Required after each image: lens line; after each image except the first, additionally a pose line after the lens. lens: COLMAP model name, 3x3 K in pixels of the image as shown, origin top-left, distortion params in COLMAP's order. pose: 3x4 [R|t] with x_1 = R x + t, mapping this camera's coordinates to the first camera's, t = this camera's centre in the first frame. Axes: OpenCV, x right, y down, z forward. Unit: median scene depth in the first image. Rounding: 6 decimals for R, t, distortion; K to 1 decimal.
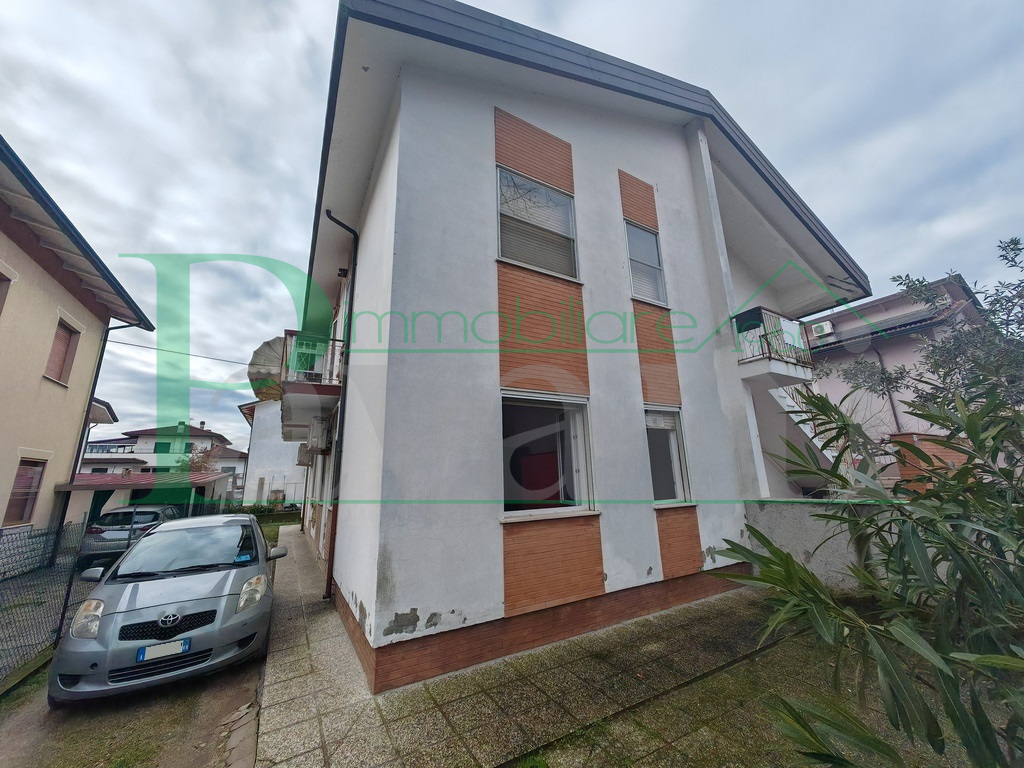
lens RADIAL K [[382.6, 0, 511.2], [0, 382.6, 383.8], [0, 0, 1]] dist [0.000575, 0.000478]
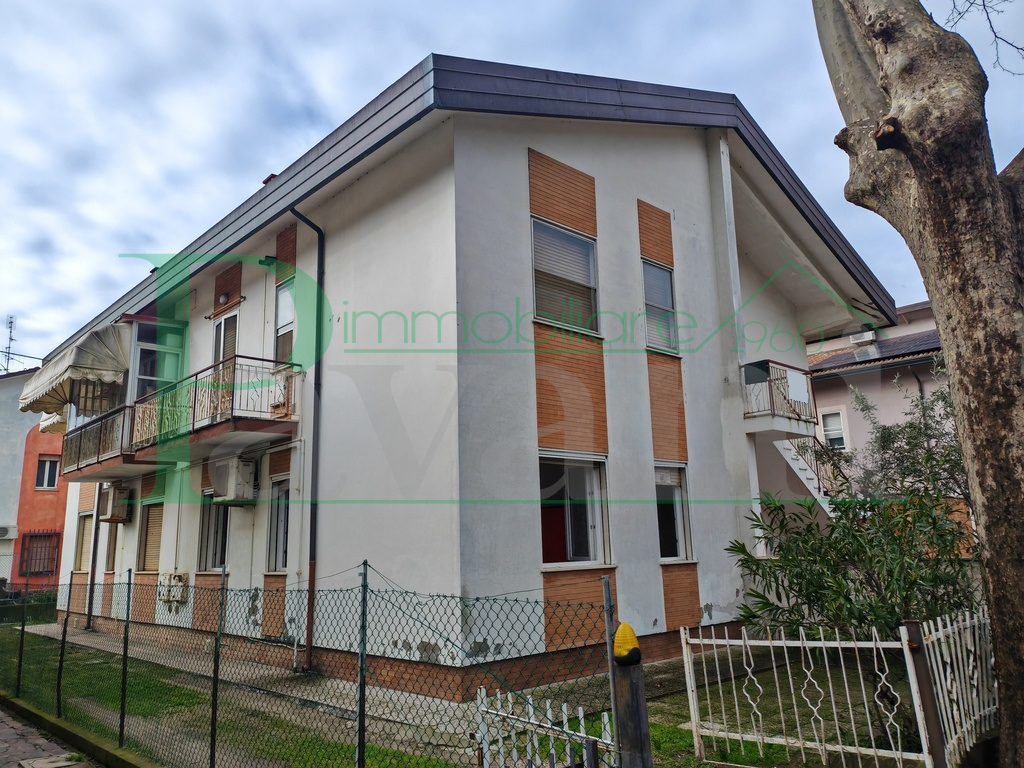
lens RADIAL K [[751.7, 0, 513.3], [0, 751.7, 380.6], [0, 0, 1]] dist [0.052845, -0.004349]
pose [[0.972819, 0.048386, 0.226456, -0.467060], [-0.053471, 0.998435, 0.016371, -0.168955], [-0.225310, -0.028035, 0.973884, -0.825534]]
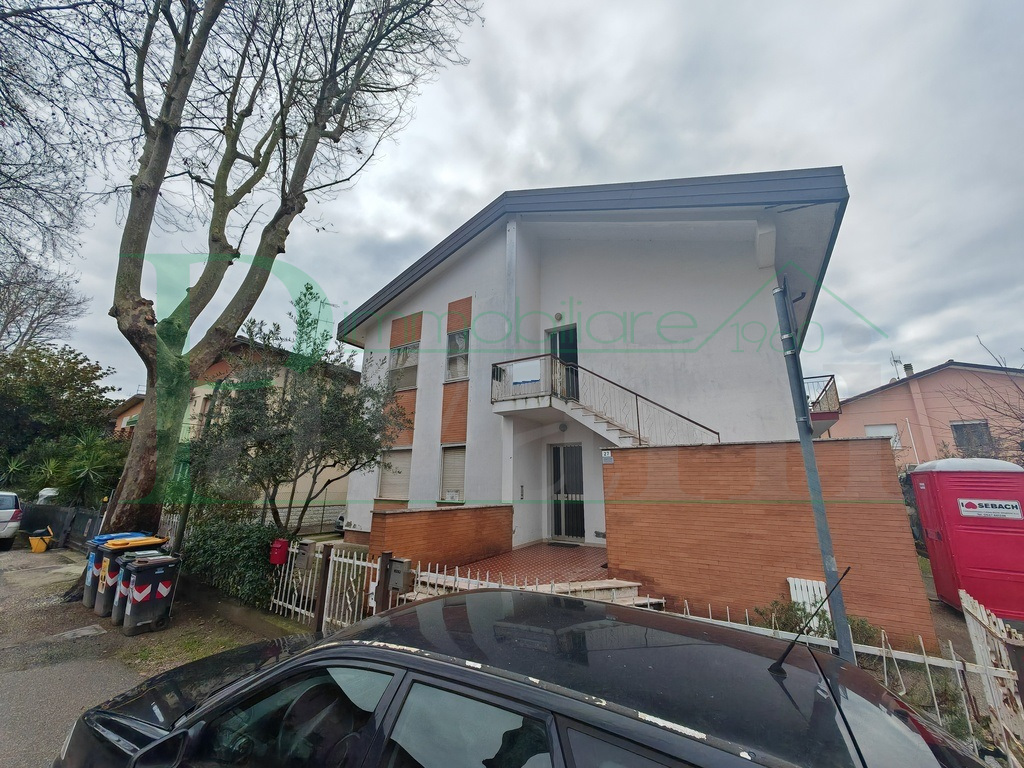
lens RADIAL K [[382.6, 0, 511.2], [0, 382.6, 383.8], [0, 0, 1]] dist [0.000575, 0.000478]
pose [[0.474158, -0.194602, -0.858664, 2.146187], [0.185986, 0.975398, -0.118356, 0.050772], [0.860572, -0.103580, 0.498686, 0.416335]]
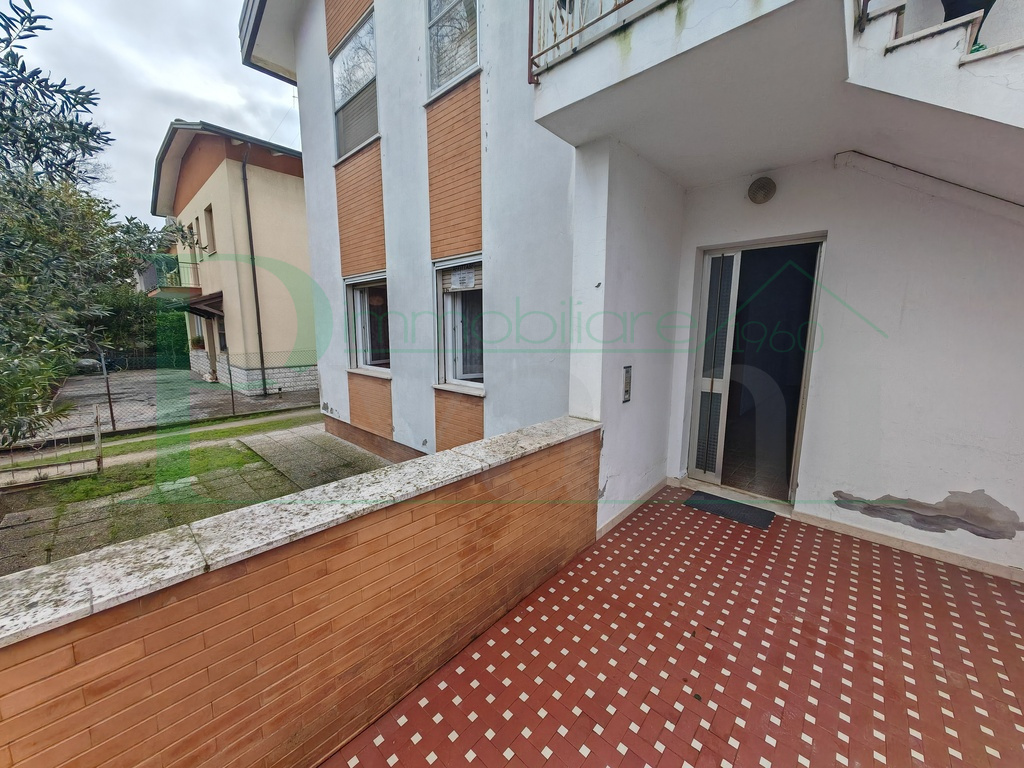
lens RADIAL K [[382.6, 0, 511.2], [0, 382.6, 383.8], [0, 0, 1]] dist [0.000575, 0.000478]
pose [[0.293594, 0.170462, -0.940609, 1.201088], [0.218072, 0.946083, 0.239522, 0.136817], [0.930724, -0.275443, 0.240592, 0.903319]]
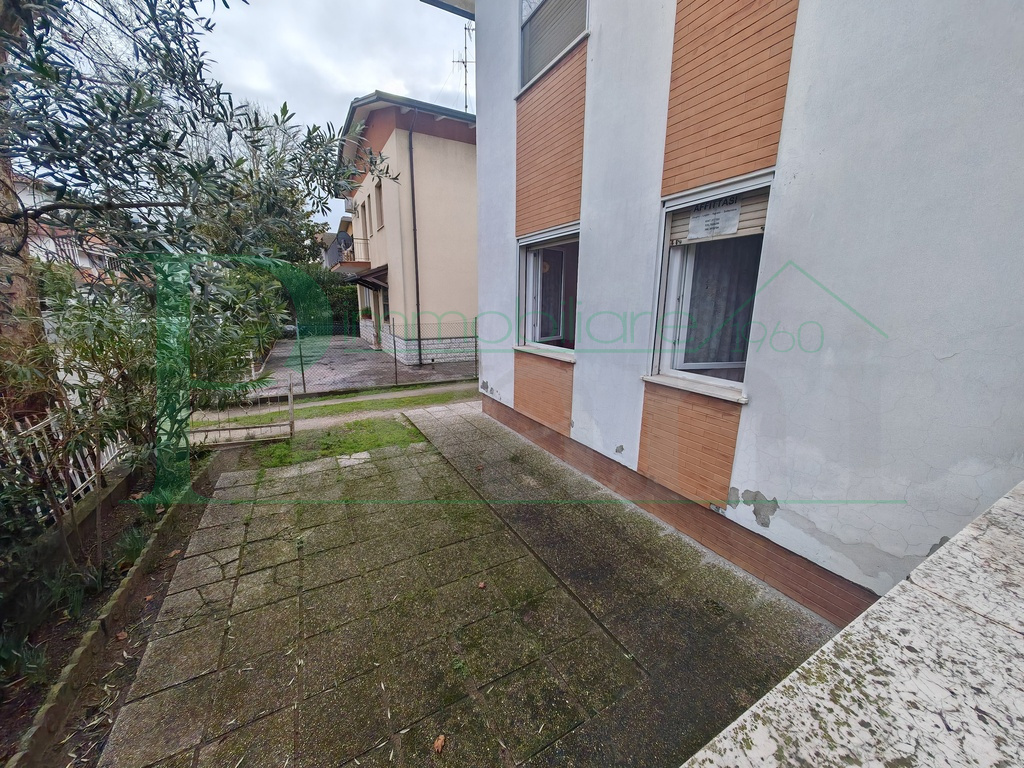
lens RADIAL K [[382.6, 0, 511.2], [0, 382.6, 383.8], [0, 0, 1]] dist [0.000575, 0.000478]
pose [[-0.022980, 0.242843, -0.969793, 0.962072], [0.233607, 0.944499, 0.230973, 0.122998], [0.972060, -0.221243, -0.078434, 0.783611]]
